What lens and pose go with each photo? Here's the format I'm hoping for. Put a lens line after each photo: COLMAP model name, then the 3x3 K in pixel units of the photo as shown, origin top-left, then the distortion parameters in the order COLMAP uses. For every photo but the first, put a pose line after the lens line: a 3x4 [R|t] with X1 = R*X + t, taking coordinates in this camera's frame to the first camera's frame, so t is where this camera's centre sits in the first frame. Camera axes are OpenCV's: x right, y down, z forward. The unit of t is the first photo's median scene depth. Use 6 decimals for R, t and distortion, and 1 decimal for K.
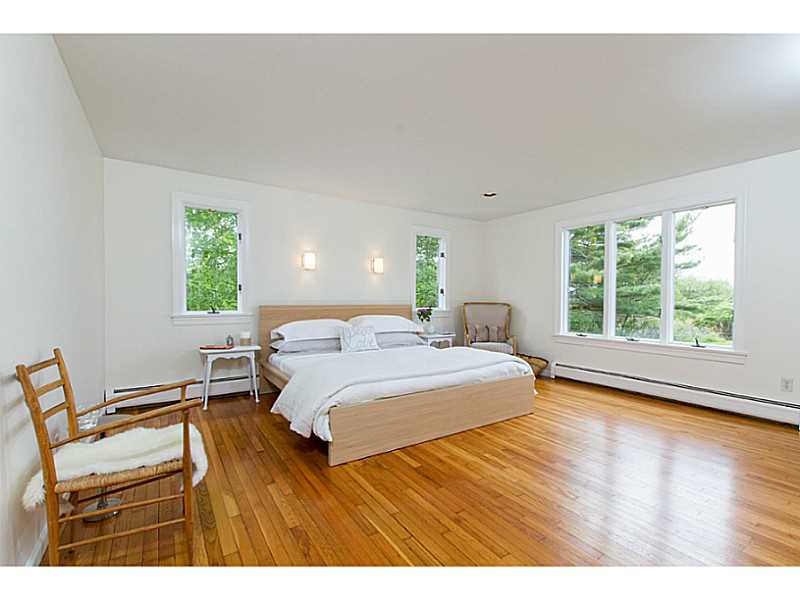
lens RADIAL K [[367.3, 0, 398.3], [0, 367.3, 300.7], [0, 0, 1]] dist [0.000416, -0.000024]
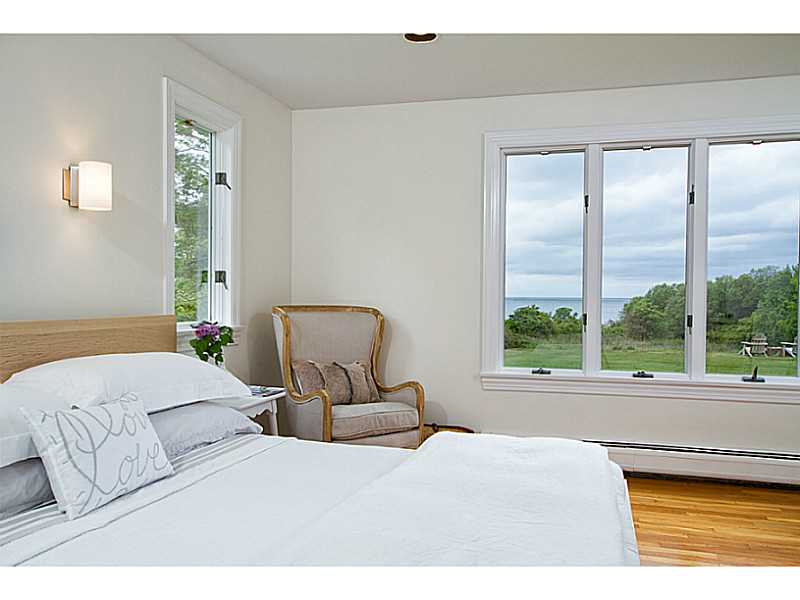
lens RADIAL K [[701.0, 0, 400.9], [0, 701.0, 299.7], [0, 0, 1]] dist [0.001471, 0.001549]
pose [[0.742943, -0.003032, 0.669348, -0.248921], [0.002141, 0.999995, 0.002153, -0.004910], [-0.669352, -0.000166, 0.742946, 0.411183]]
